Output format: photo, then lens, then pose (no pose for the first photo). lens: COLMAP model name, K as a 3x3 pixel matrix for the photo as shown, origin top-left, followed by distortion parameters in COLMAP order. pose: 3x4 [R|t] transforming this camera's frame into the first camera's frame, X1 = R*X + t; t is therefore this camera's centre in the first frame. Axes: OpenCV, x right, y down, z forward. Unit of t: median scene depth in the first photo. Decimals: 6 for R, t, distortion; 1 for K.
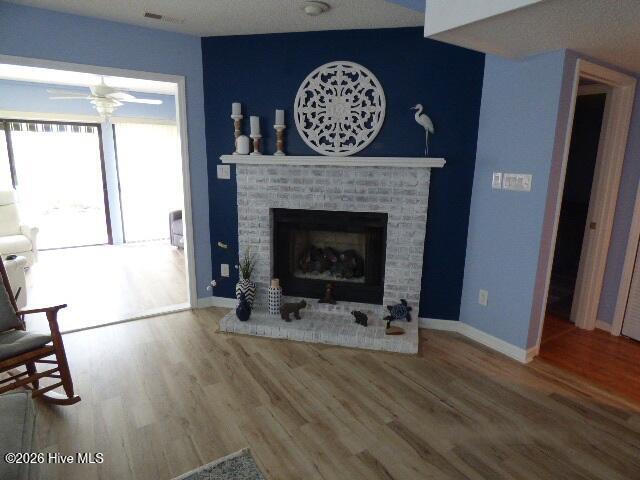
lens RADIAL K [[384.6, 0, 322.8], [0, 384.6, 239.0], [0, 0, 1]] dist [-0.003710, 0.000672]
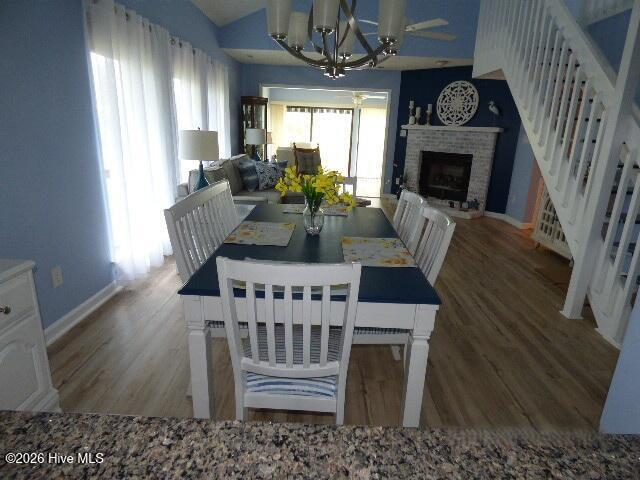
lens RADIAL K [[384.6, 0, 322.8], [0, 384.6, 239.0], [0, 0, 1]] dist [-0.003710, 0.000672]
pose [[0.842047, 0.167823, -0.512632, 0.605272], [-0.141289, 0.985809, 0.090648, 0.296987], [0.520571, -0.003901, 0.853810, -1.145150]]
